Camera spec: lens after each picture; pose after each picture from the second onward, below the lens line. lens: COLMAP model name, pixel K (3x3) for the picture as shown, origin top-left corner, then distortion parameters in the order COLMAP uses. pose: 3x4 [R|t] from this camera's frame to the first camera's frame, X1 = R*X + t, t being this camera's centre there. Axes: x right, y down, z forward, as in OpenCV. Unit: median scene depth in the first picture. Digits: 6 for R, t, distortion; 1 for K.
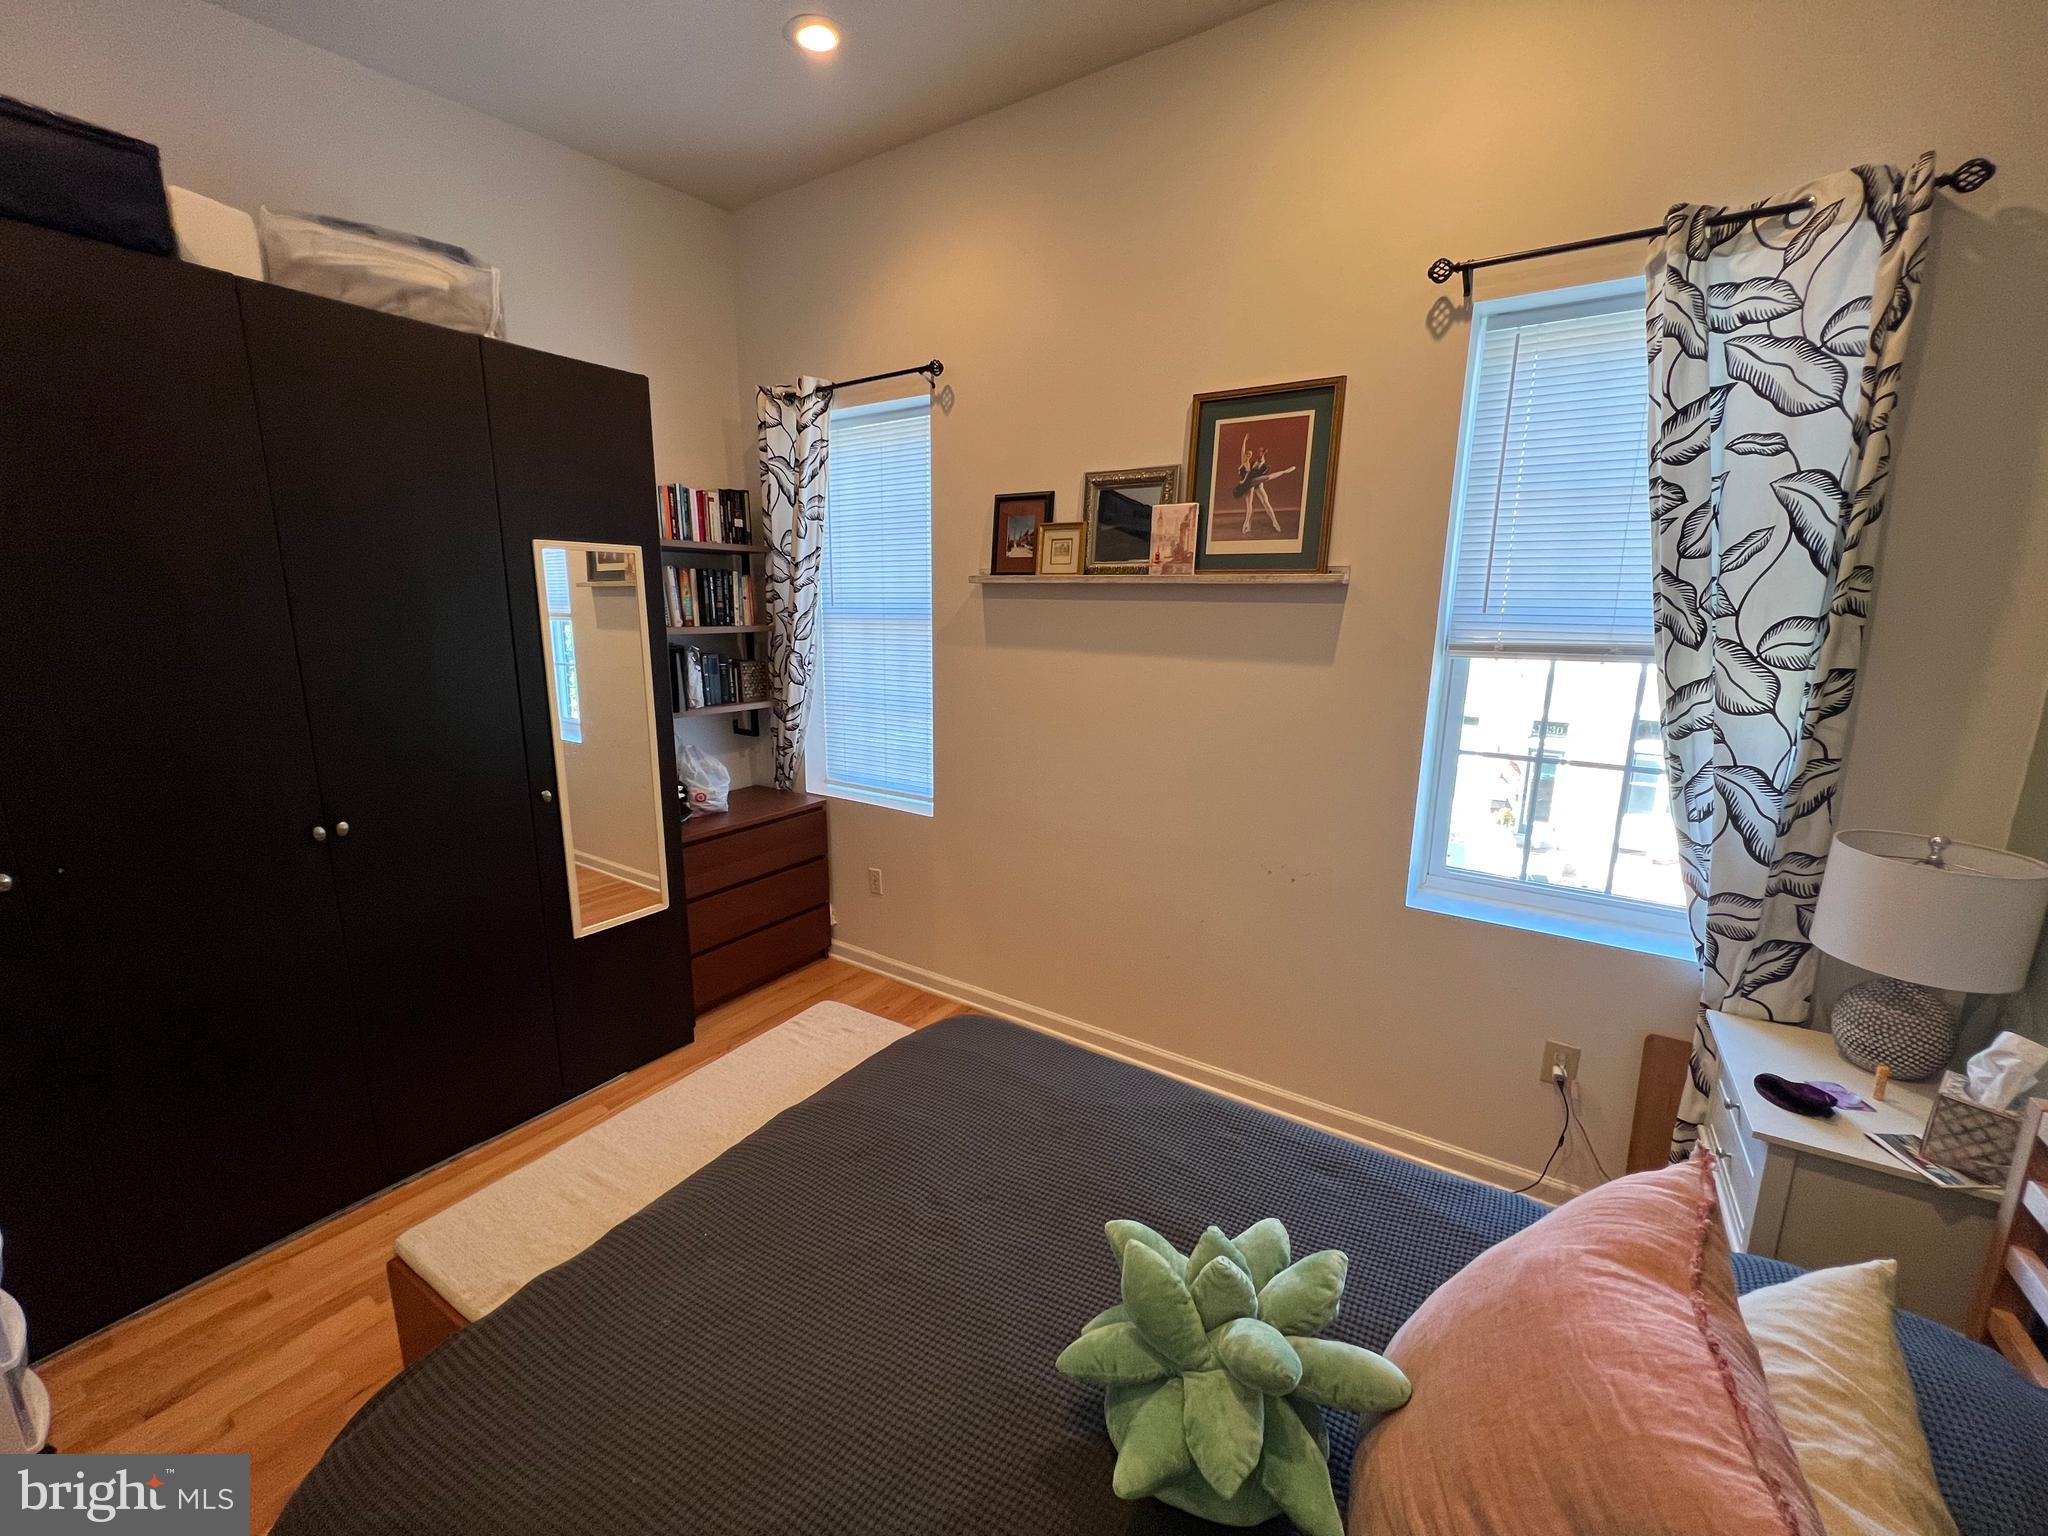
lens RADIAL K [[829.8, 0, 1029.1], [0, 829.8, 765.7], [0, 0, 1]] dist [-0.001791, 0.002364]
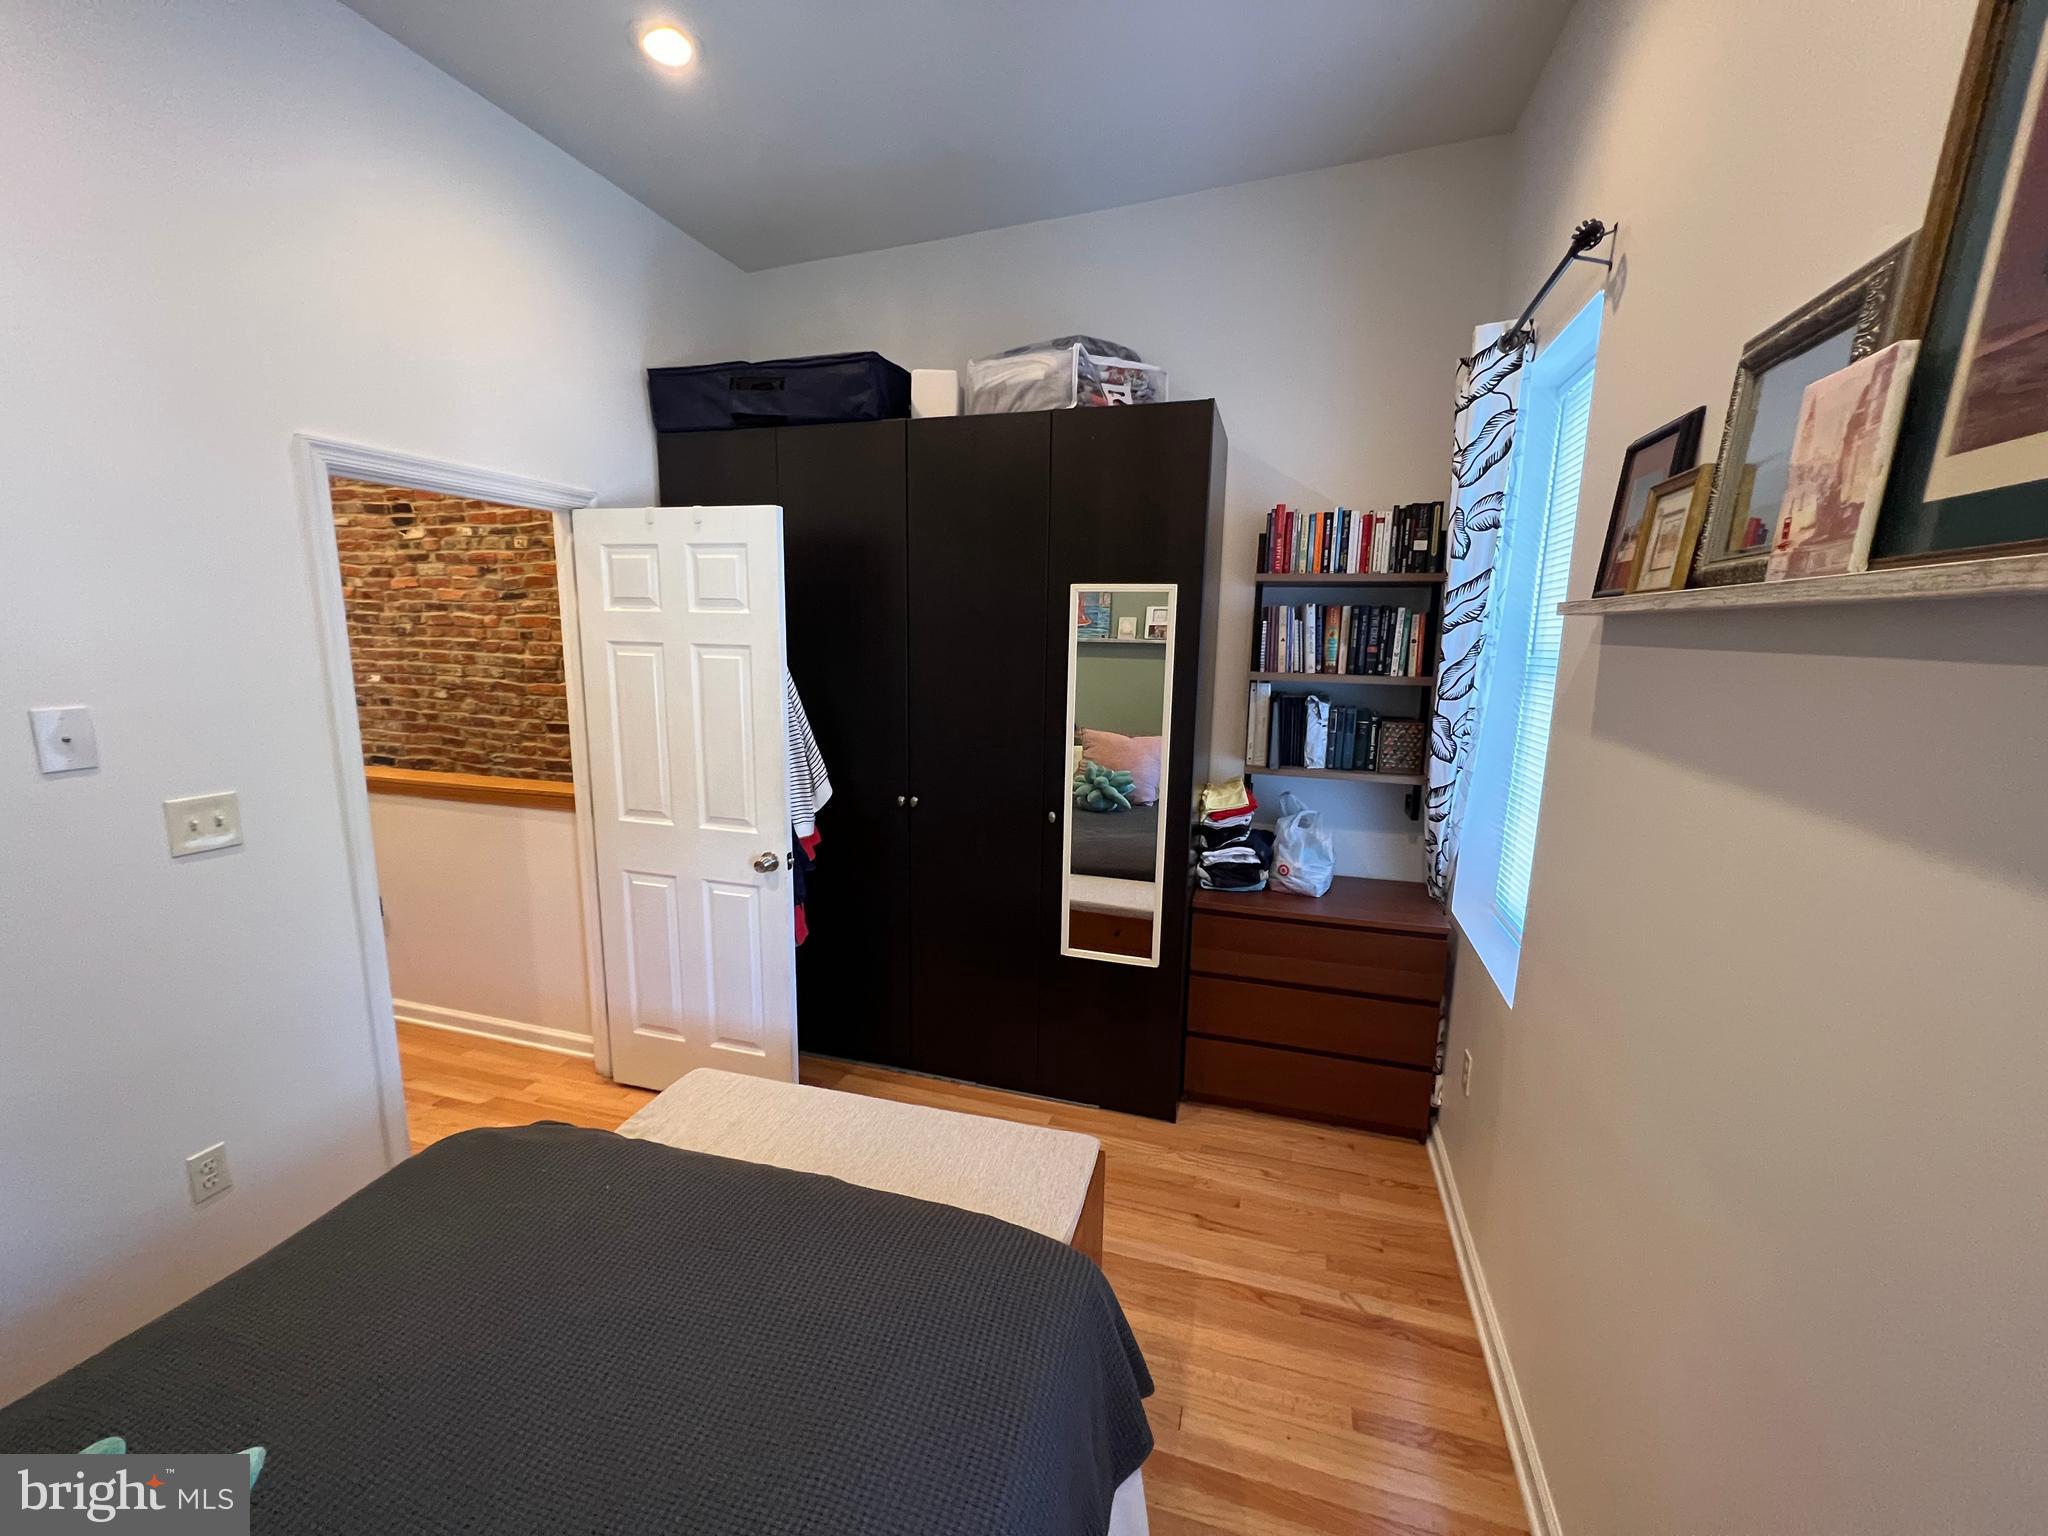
lens RADIAL K [[829.8, 0, 1029.1], [0, 829.8, 765.7], [0, 0, 1]] dist [-0.001791, 0.002364]
pose [[0.274830, 0.150804, -0.949593, 0.445583], [-0.202538, 0.974543, 0.096148, -0.130207], [0.939918, 0.165905, 0.298377, 0.646343]]
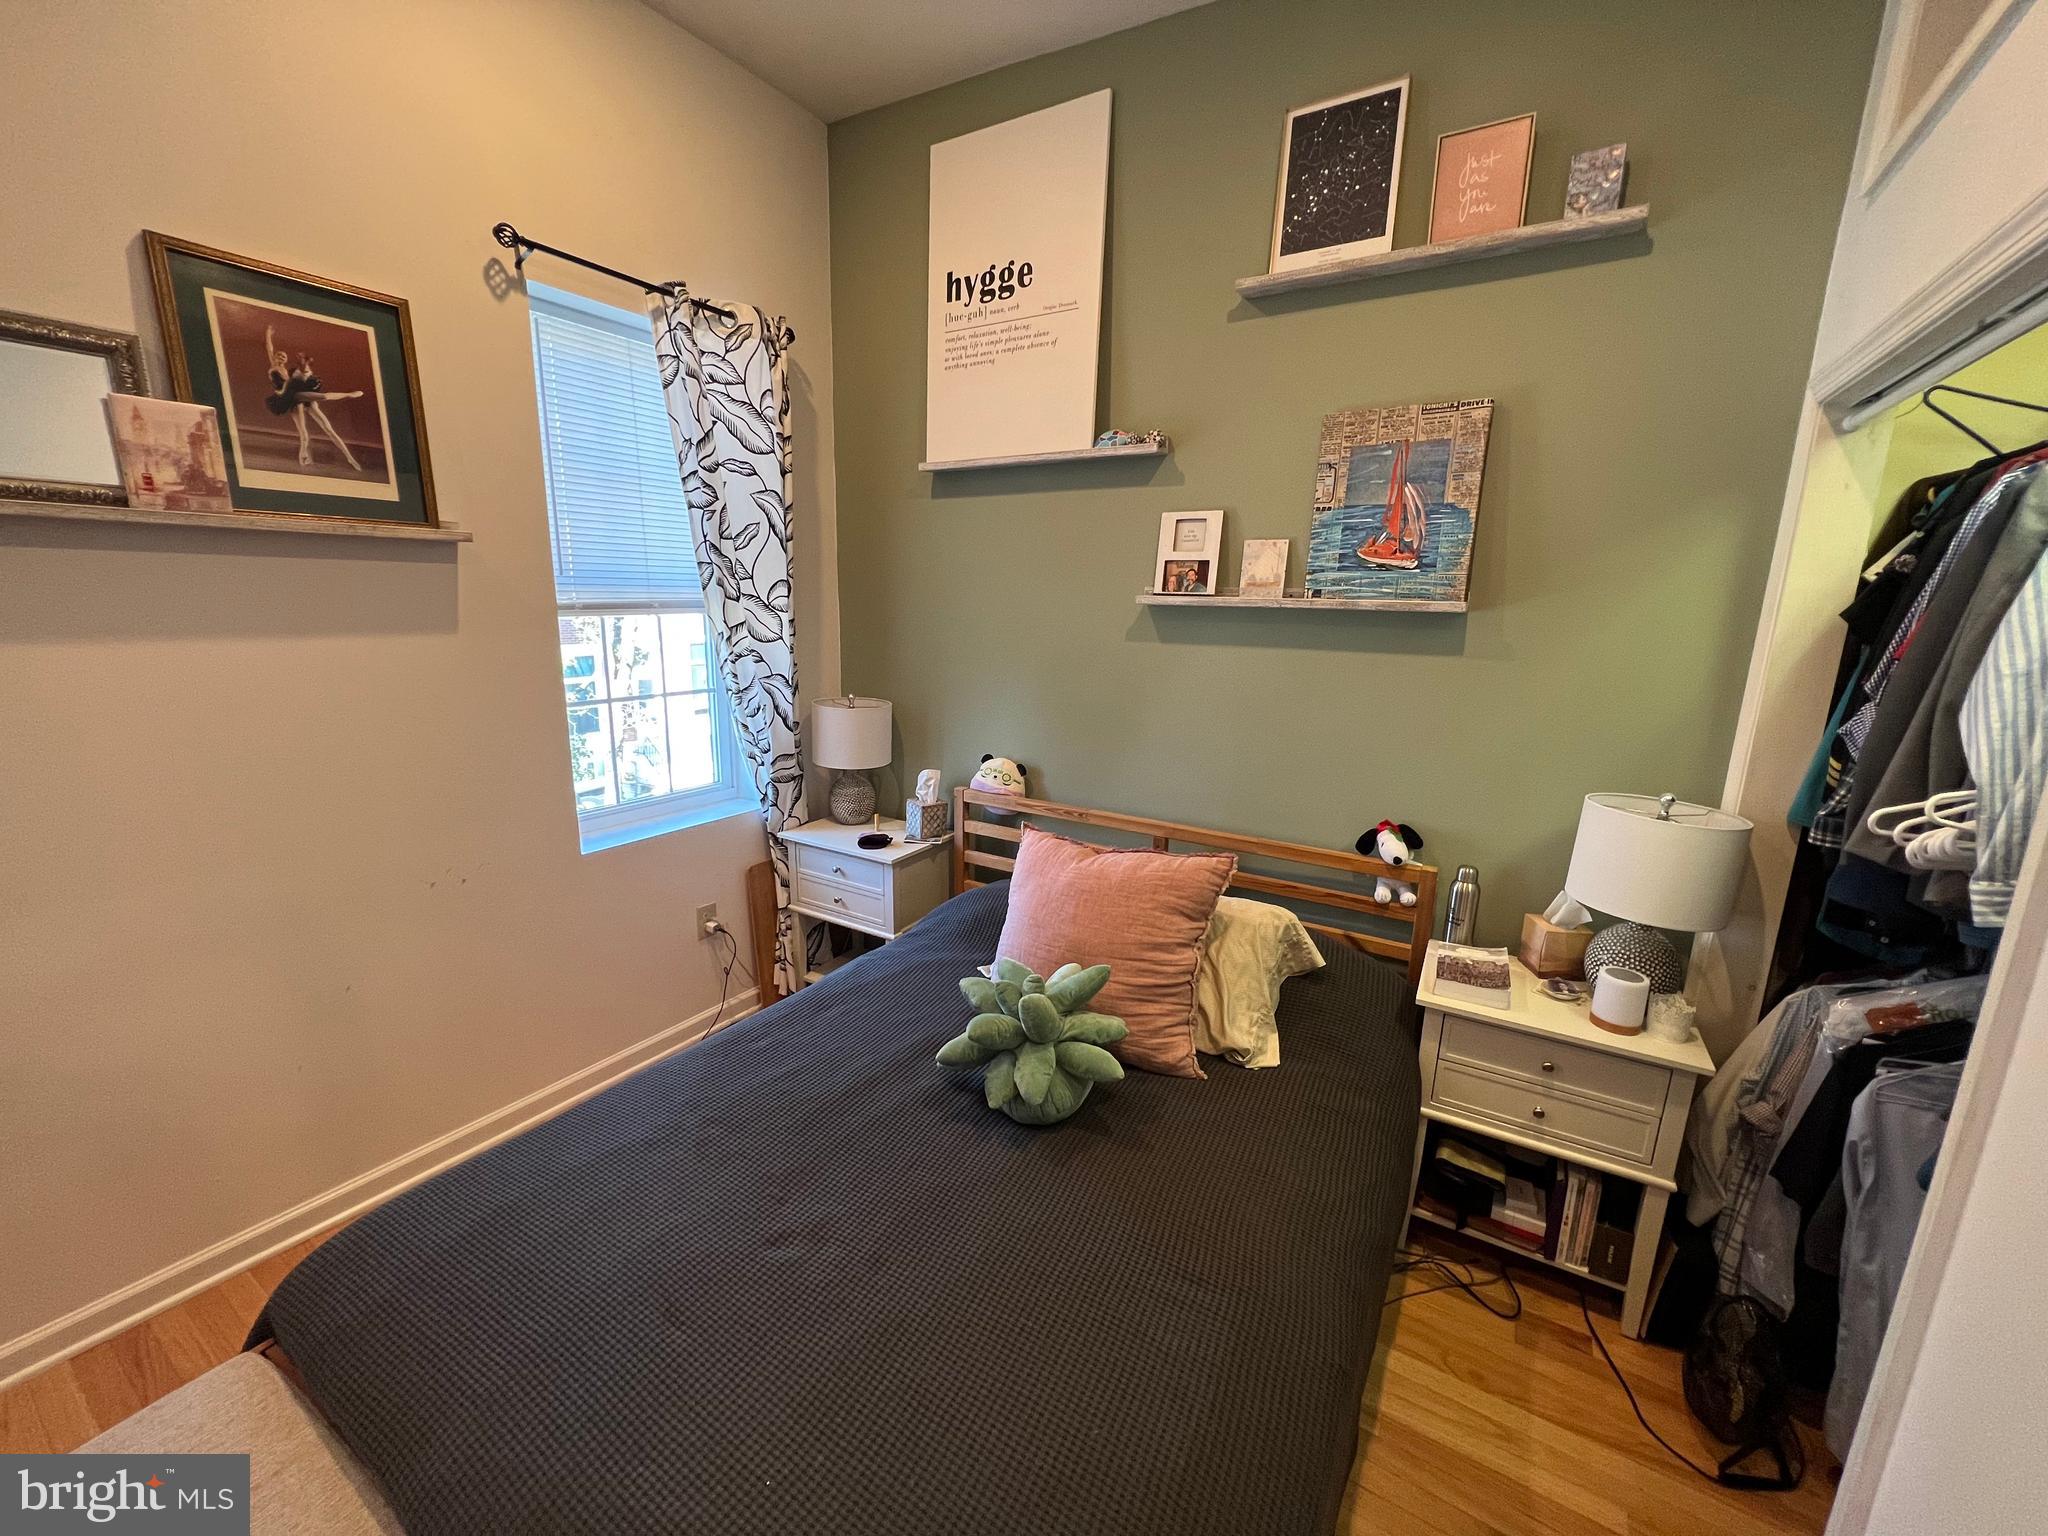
lens RADIAL K [[807.3, 0, 1026.4], [0, 807.3, 771.2], [0, 0, 1]] dist [-0.000097, 0.000400]
pose [[-0.016684, -0.226400, 0.973892, -0.533902], [0.178310, 0.957740, 0.225700, -0.064839], [-0.983833, 0.177420, 0.024391, 0.395214]]
